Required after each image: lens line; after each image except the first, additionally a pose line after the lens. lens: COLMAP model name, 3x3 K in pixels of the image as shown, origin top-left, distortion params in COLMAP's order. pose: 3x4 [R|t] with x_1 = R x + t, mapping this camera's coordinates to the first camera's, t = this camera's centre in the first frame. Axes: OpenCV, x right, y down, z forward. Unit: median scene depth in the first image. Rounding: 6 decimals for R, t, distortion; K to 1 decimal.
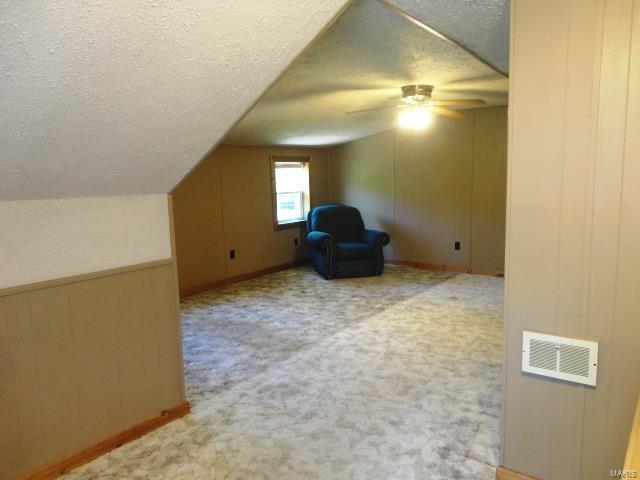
lens RADIAL K [[468.5, 0, 320.0], [0, 468.5, 240.0], [0, 0, 1]] dist [-0.005023, -0.001248]
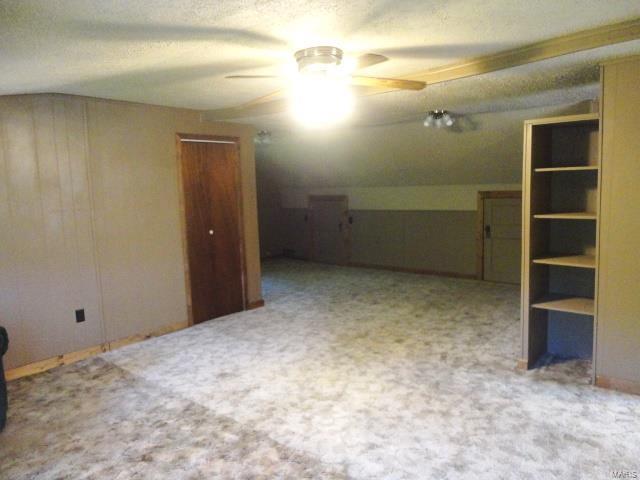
lens RADIAL K [[468.5, 0, 320.0], [0, 468.5, 240.0], [0, 0, 1]] dist [-0.005023, -0.001248]
pose [[0.058116, -0.096594, 0.993626, -0.473634], [0.180407, 0.979937, 0.084712, -0.131593], [-0.981874, 0.174334, 0.074376, 1.010376]]
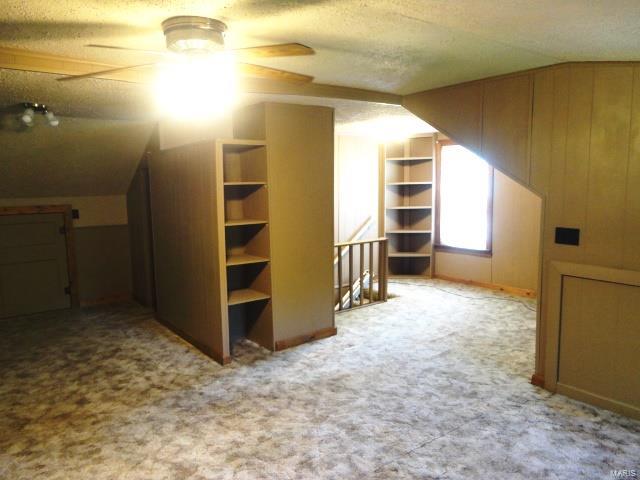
lens RADIAL K [[468.5, 0, 320.0], [0, 468.5, 240.0], [0, 0, 1]] dist [-0.005023, -0.001248]
pose [[-0.967041, 0.009021, 0.254462, -0.048306], [0.075112, 0.965006, 0.251241, -0.223765], [-0.243291, 0.262073, -0.933878, 1.518659]]
